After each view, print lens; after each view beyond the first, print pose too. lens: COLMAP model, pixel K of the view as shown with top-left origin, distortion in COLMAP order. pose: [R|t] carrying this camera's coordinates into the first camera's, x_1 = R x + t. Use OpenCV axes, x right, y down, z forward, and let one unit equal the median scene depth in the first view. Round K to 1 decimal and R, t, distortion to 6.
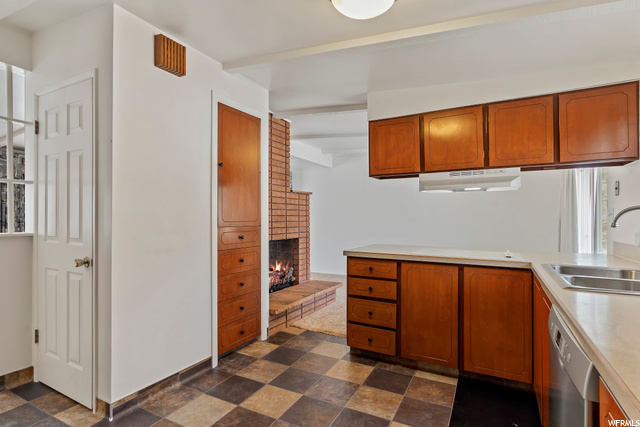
lens RADIAL K [[334.1, 0, 326.3], [0, 334.1, 213.9], [0, 0, 1]] dist [-0.004173, 0.004293]
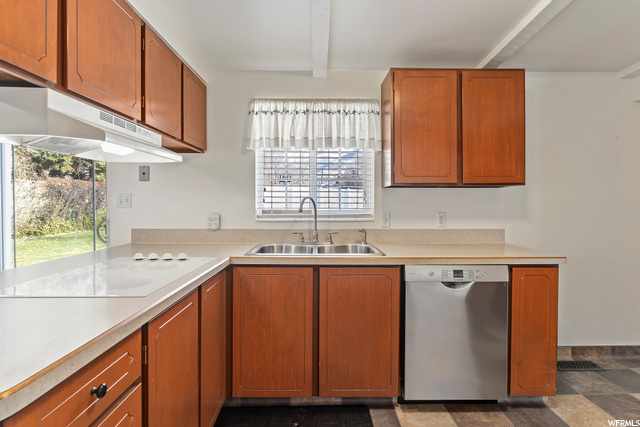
lens RADIAL K [[334.1, 0, 326.8], [0, 334.1, 204.6], [0, 0, 1]] dist [-0.004173, 0.004293]
pose [[-0.469652, -0.004592, 0.882840, -0.222145], [-0.010457, 0.999945, -0.000362, 0.007667], [-0.882790, -0.009402, -0.469674, 0.997684]]
